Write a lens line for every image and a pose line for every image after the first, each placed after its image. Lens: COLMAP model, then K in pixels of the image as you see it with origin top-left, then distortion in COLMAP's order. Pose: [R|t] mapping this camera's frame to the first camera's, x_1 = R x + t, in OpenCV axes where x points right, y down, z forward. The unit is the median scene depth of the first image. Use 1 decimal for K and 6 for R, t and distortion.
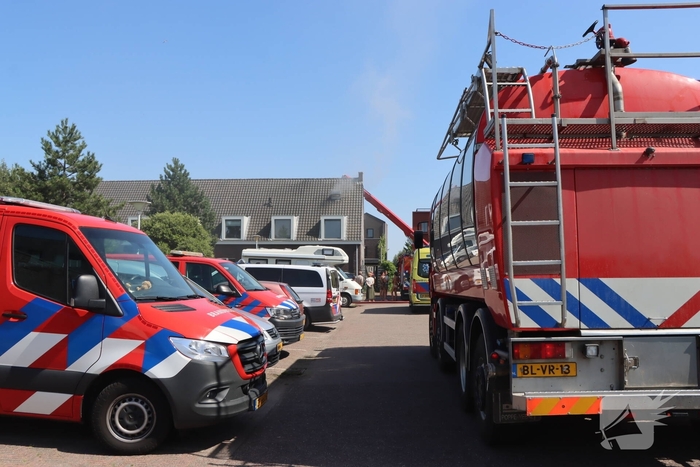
lens RADIAL K [[605.7, 0, 359.9], [0, 605.7, 233.3], [0, 0, 1]] dist [-0.148658, 0.142972]
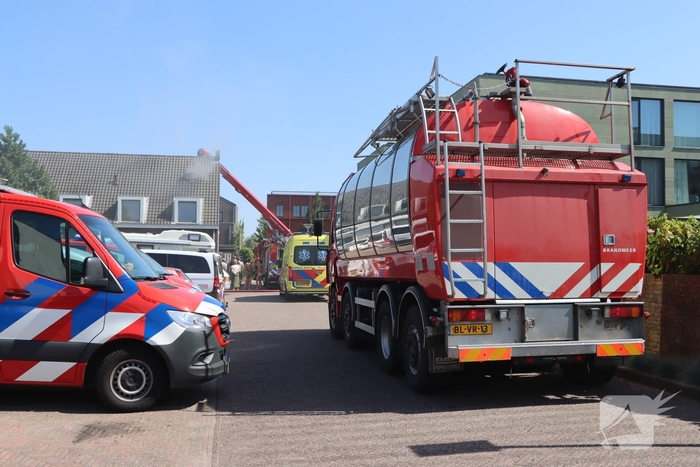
lens RADIAL K [[707.0, 0, 350.0], [0, 707.0, 233.5], [0, 0, 1]] dist [-0.149365, 0.308771]
pose [[0.969768, 0.016668, 0.243460, -0.289520], [-0.022710, 0.999499, 0.022031, -0.015235], [-0.242971, -0.026894, 0.969661, -0.401240]]
